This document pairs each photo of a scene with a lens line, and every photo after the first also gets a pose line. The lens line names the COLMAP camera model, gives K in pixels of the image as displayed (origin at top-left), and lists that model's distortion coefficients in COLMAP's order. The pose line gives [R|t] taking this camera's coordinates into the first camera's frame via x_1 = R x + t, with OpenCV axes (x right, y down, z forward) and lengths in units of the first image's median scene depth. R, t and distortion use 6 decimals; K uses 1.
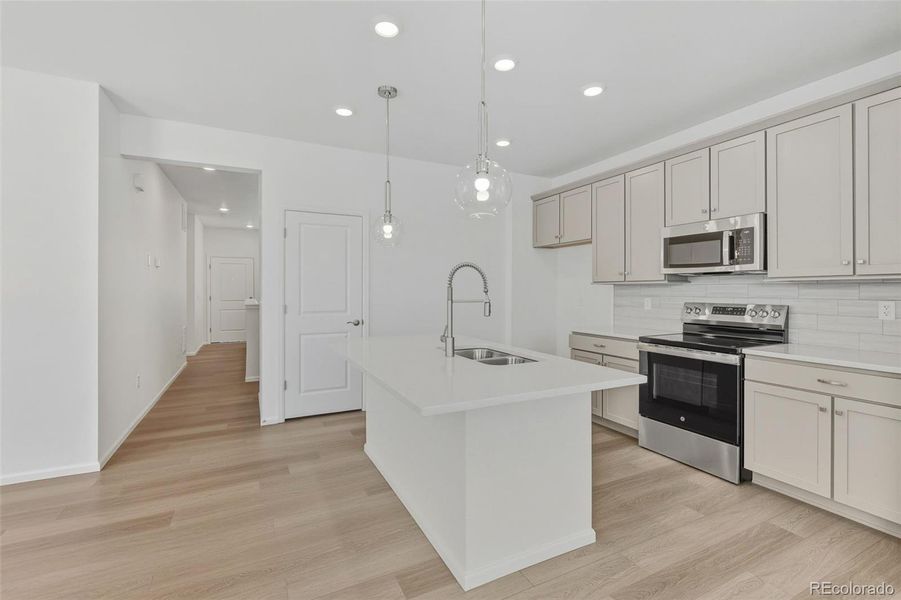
lens RADIAL K [[403.8, 0, 453.4], [0, 403.8, 294.6], [0, 0, 1]] dist [0.000610, 0.000248]
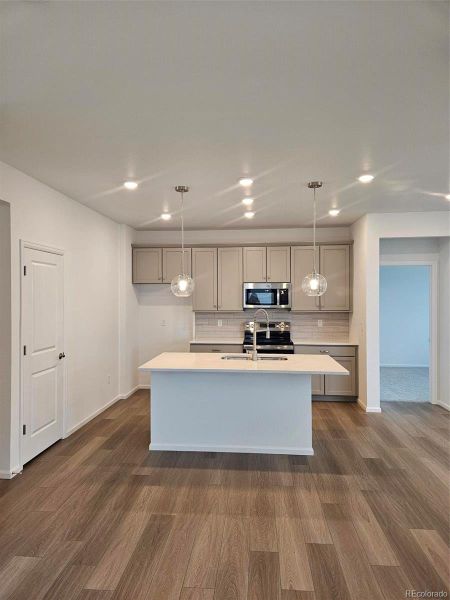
lens RADIAL K [[406.9, 0, 225.0], [0, 406.9, 300.0], [0, 0, 1]] dist [0.053565, -0.004493]
pose [[0.520100, -0.006006, 0.854084, -1.328510], [0.011811, 0.999930, -0.000161, -0.102133], [-0.854024, 0.010171, 0.520135, 0.107738]]
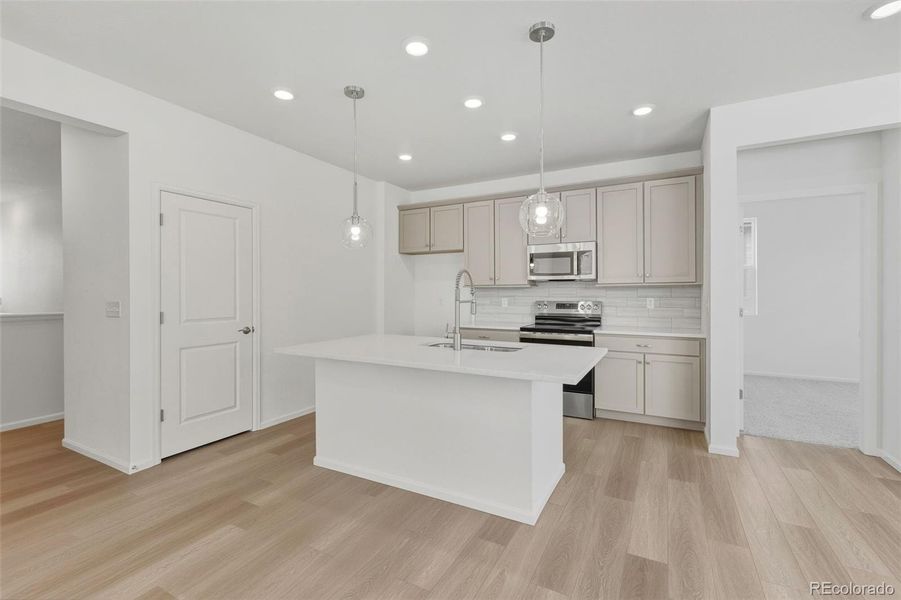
lens RADIAL K [[403.8, 0, 453.4], [0, 403.8, 294.6], [0, 0, 1]] dist [0.000610, 0.000248]
pose [[0.816917, -0.005708, 0.576727, -0.536081], [0.009519, 0.999948, -0.003586, 0.000203], [-0.576677, 0.008419, 0.816929, 0.052711]]
